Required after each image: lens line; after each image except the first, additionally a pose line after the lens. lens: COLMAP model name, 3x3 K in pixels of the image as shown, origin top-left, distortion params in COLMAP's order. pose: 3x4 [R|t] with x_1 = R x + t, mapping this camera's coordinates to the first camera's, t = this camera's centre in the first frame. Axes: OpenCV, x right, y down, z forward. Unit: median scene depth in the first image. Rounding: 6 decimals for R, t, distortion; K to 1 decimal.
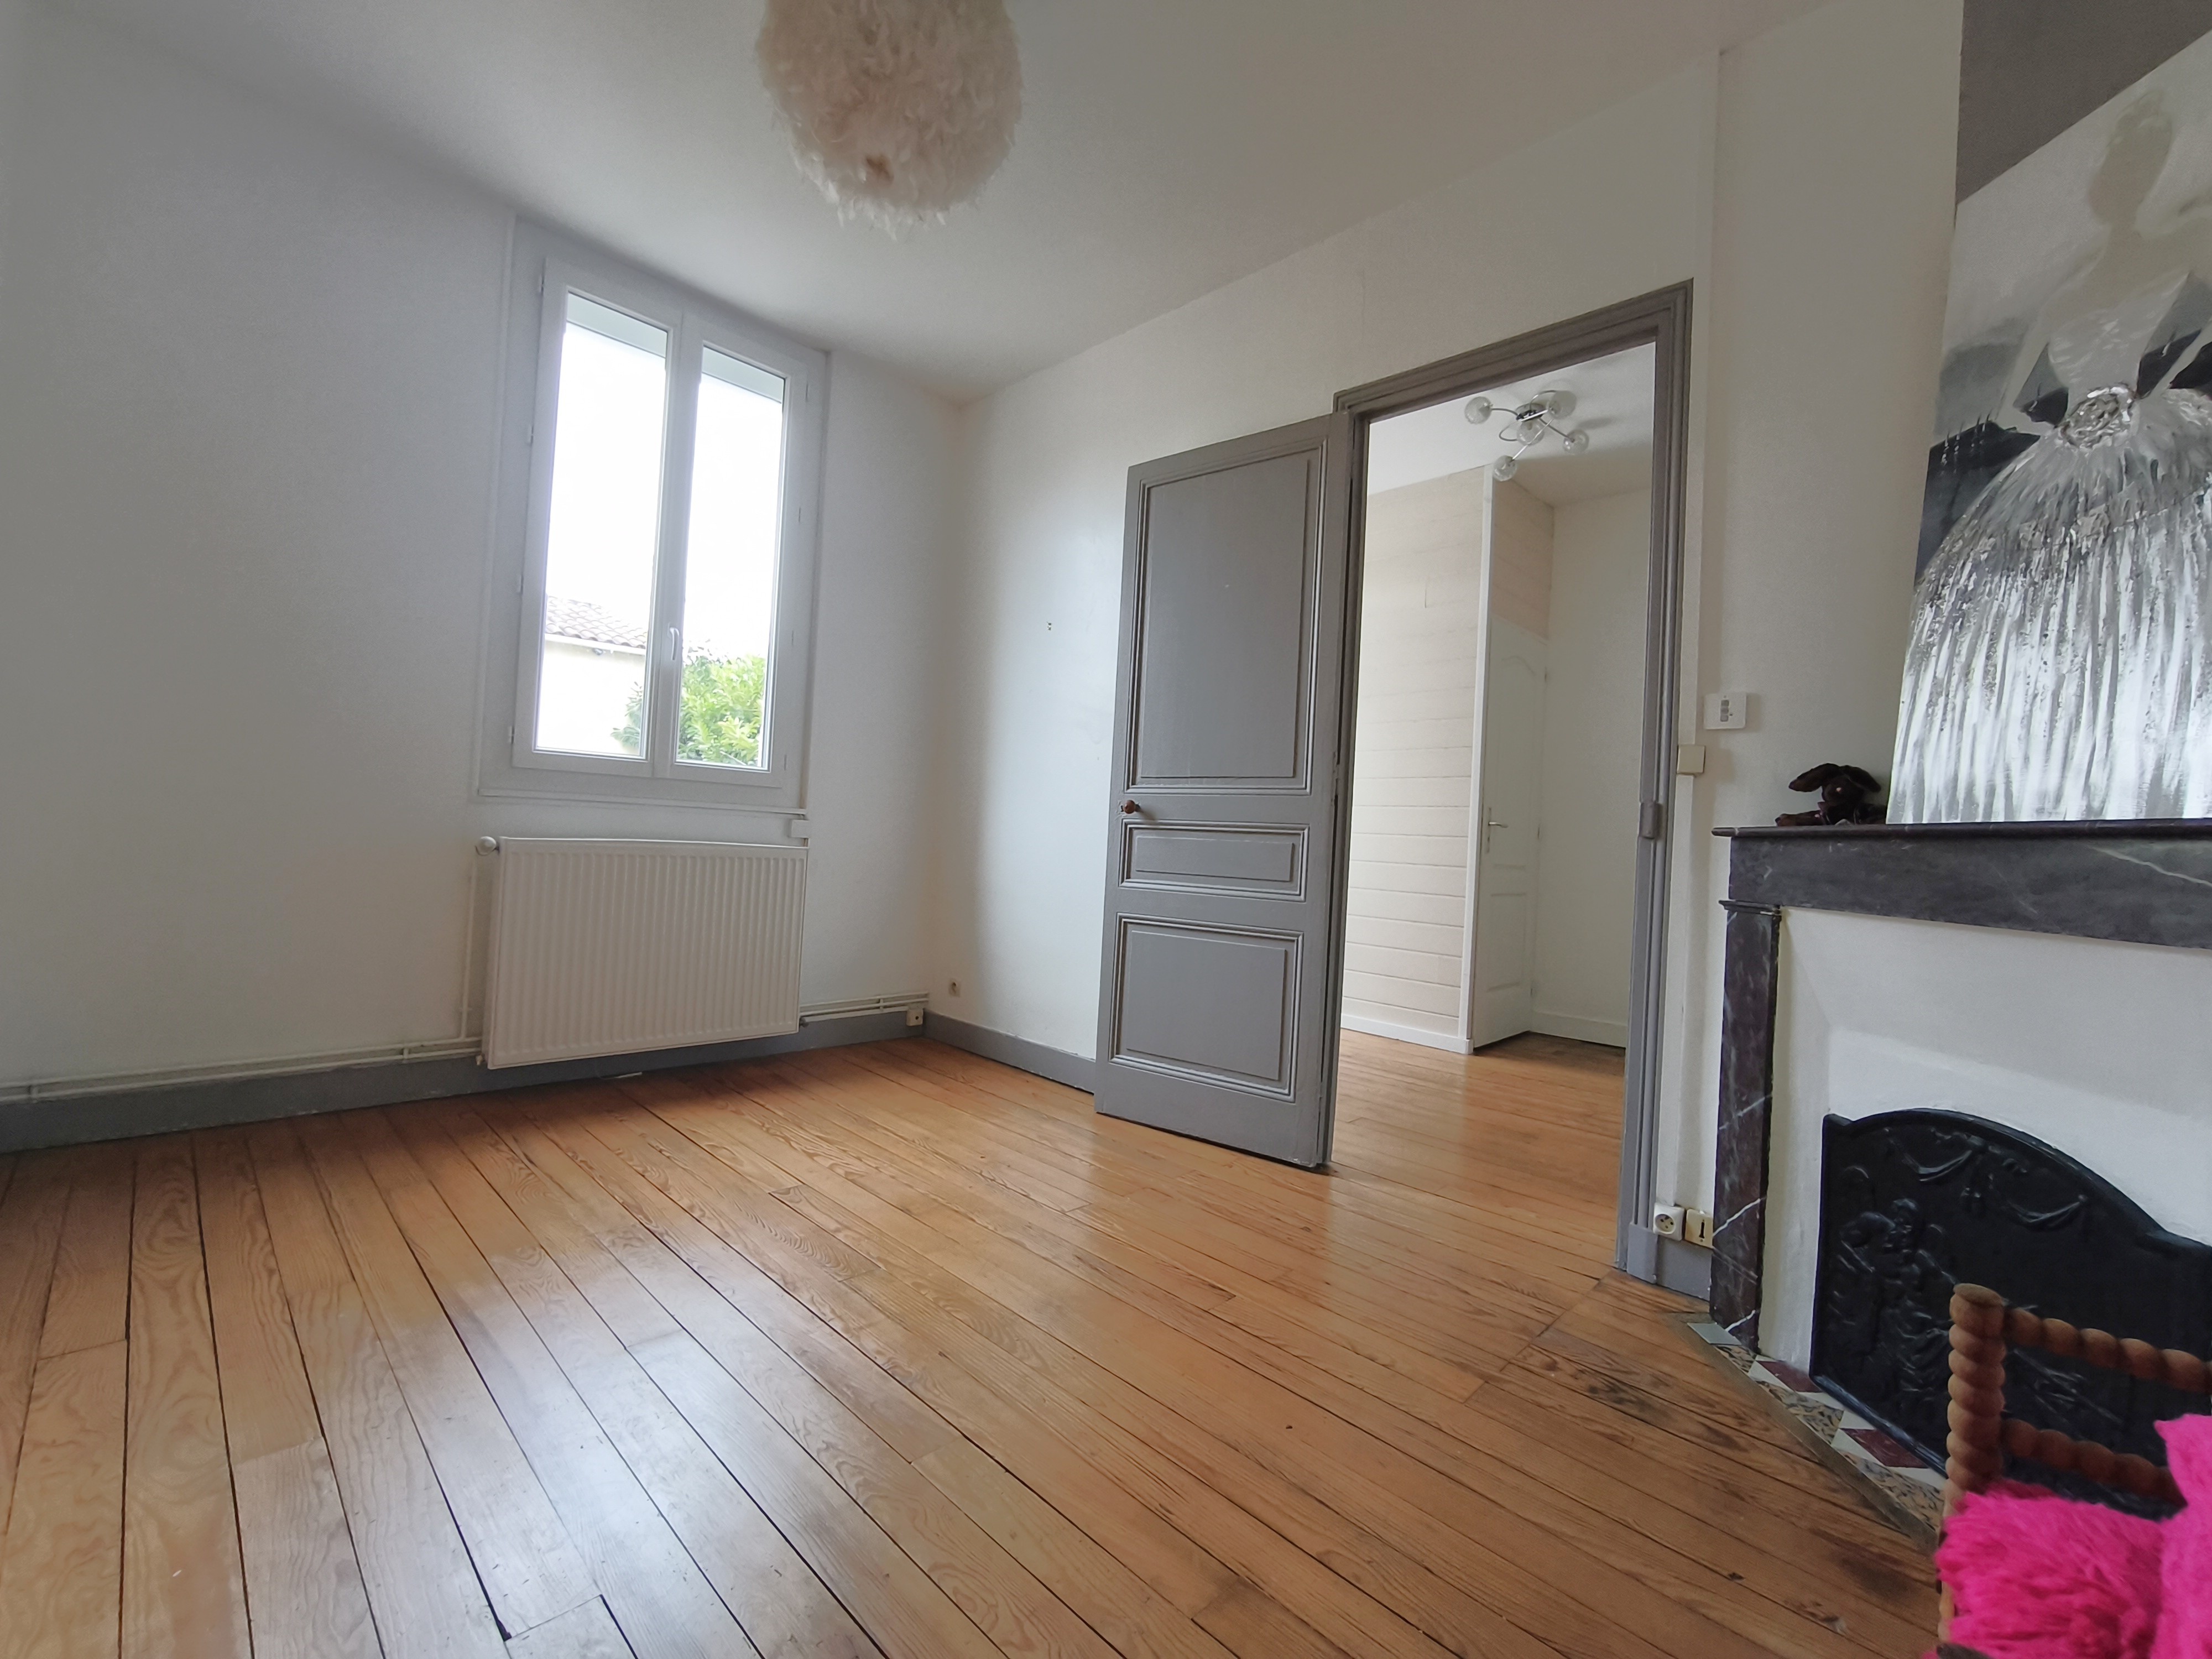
lens RADIAL K [[930.4, 0, 1112.5], [0, 930.4, 826.5], [0, 0, 1]] dist [-0.002259, -0.000274]
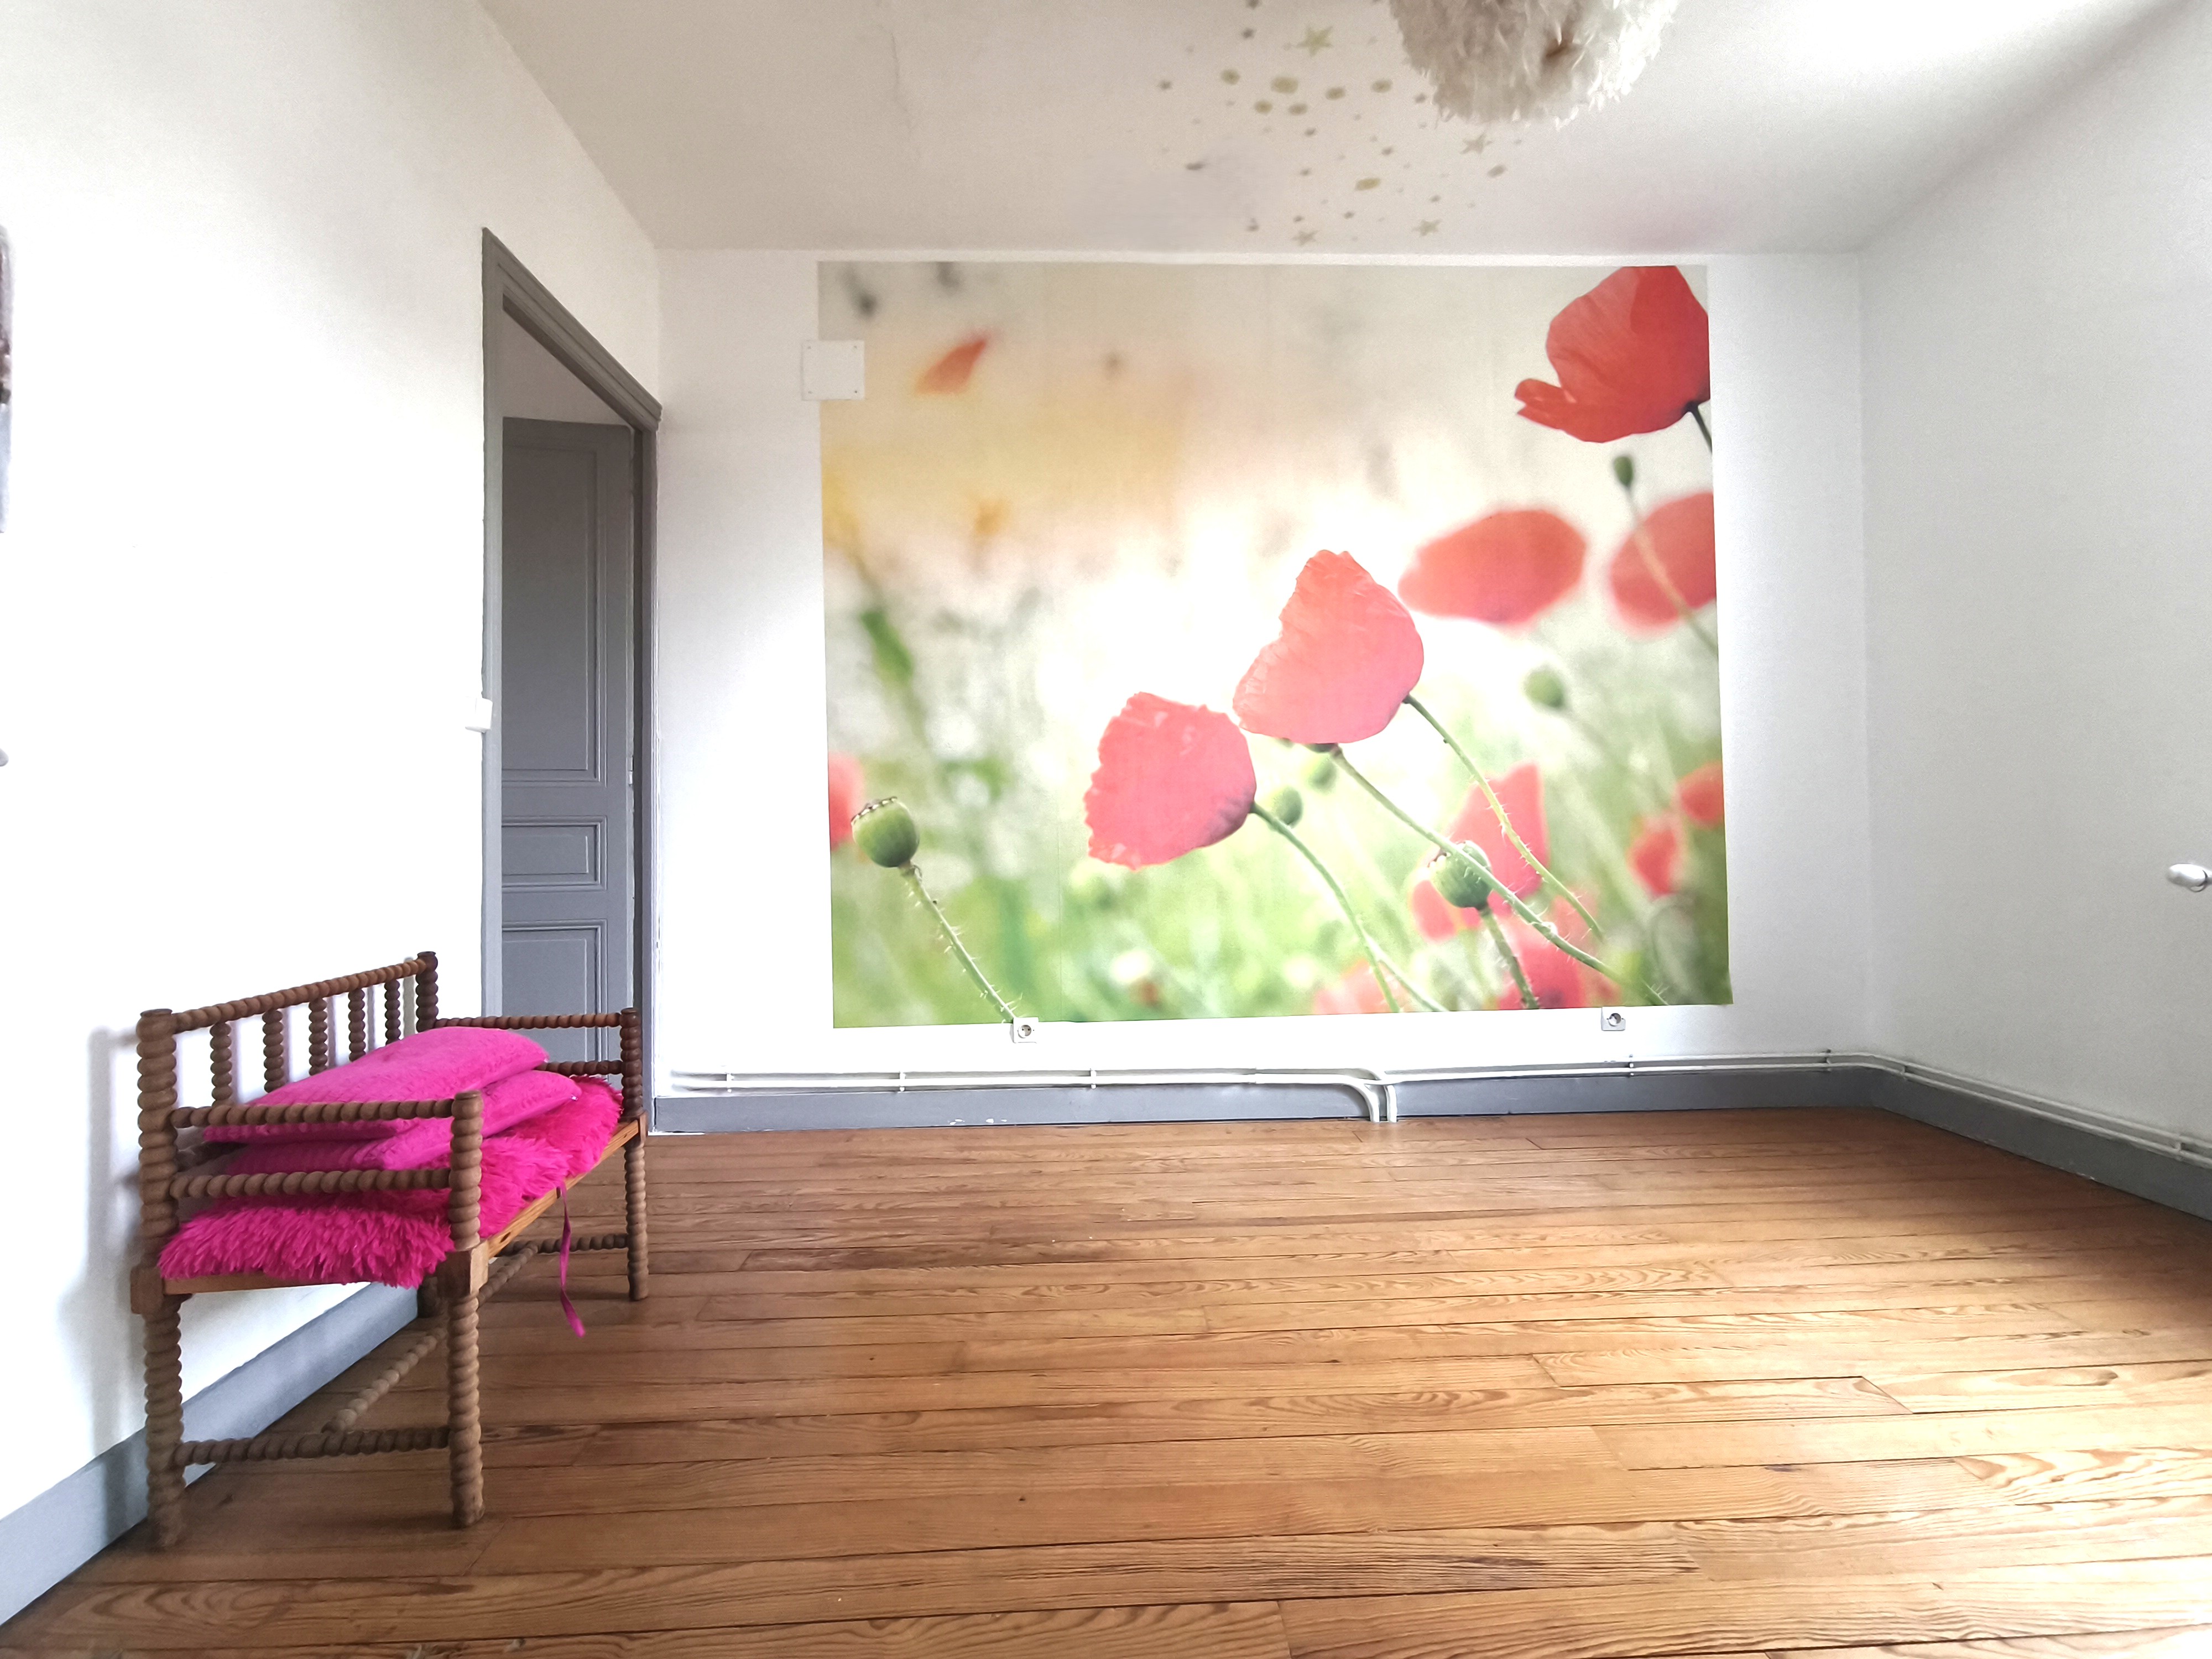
lens RADIAL K [[930.4, 0, 1112.5], [0, 930.4, 826.5], [0, 0, 1]] dist [-0.002259, -0.000274]
pose [[-0.699100, -0.057390, -0.712717, 0.608516], [-0.019138, 0.997918, -0.061583, 0.058657], [0.714767, -0.029412, -0.698743, 1.307221]]
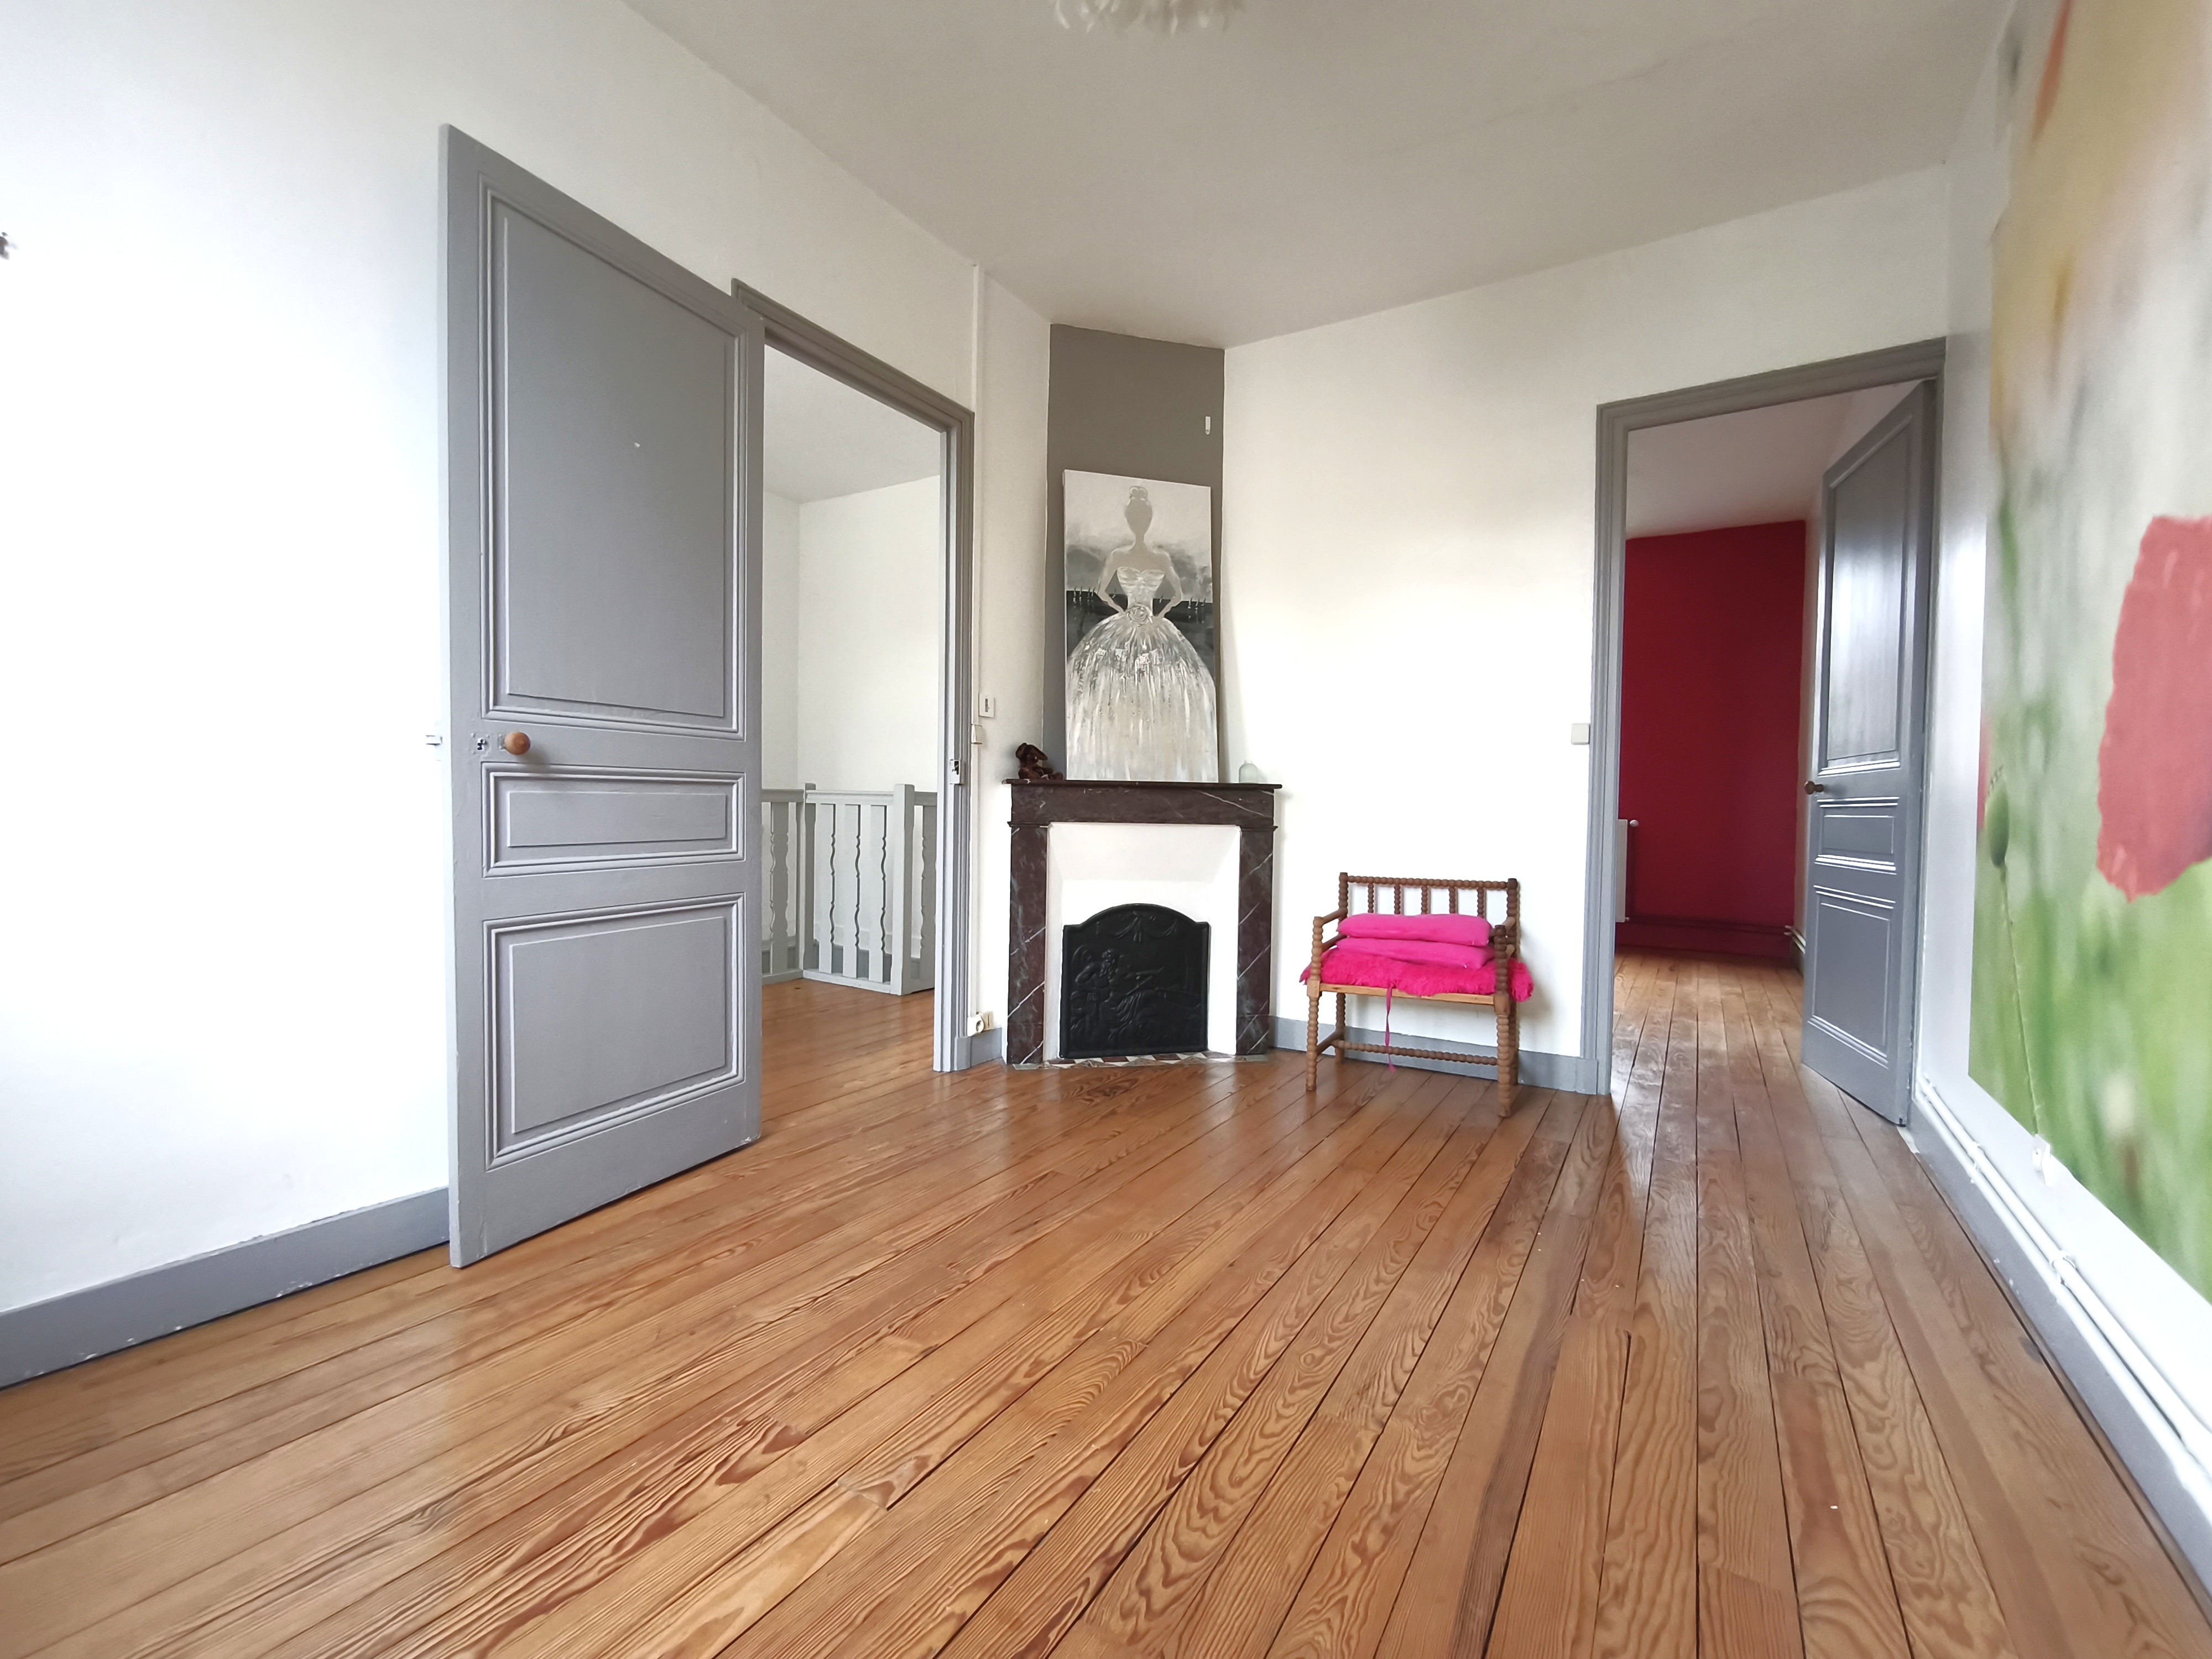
lens RADIAL K [[930.4, 0, 1112.5], [0, 930.4, 826.5], [0, 0, 1]] dist [-0.002259, -0.000274]
pose [[-0.204287, -0.080547, 0.975592, -1.051500], [-0.040501, 0.996451, 0.073788, -0.044975], [-0.978073, -0.024438, -0.206824, 1.188356]]
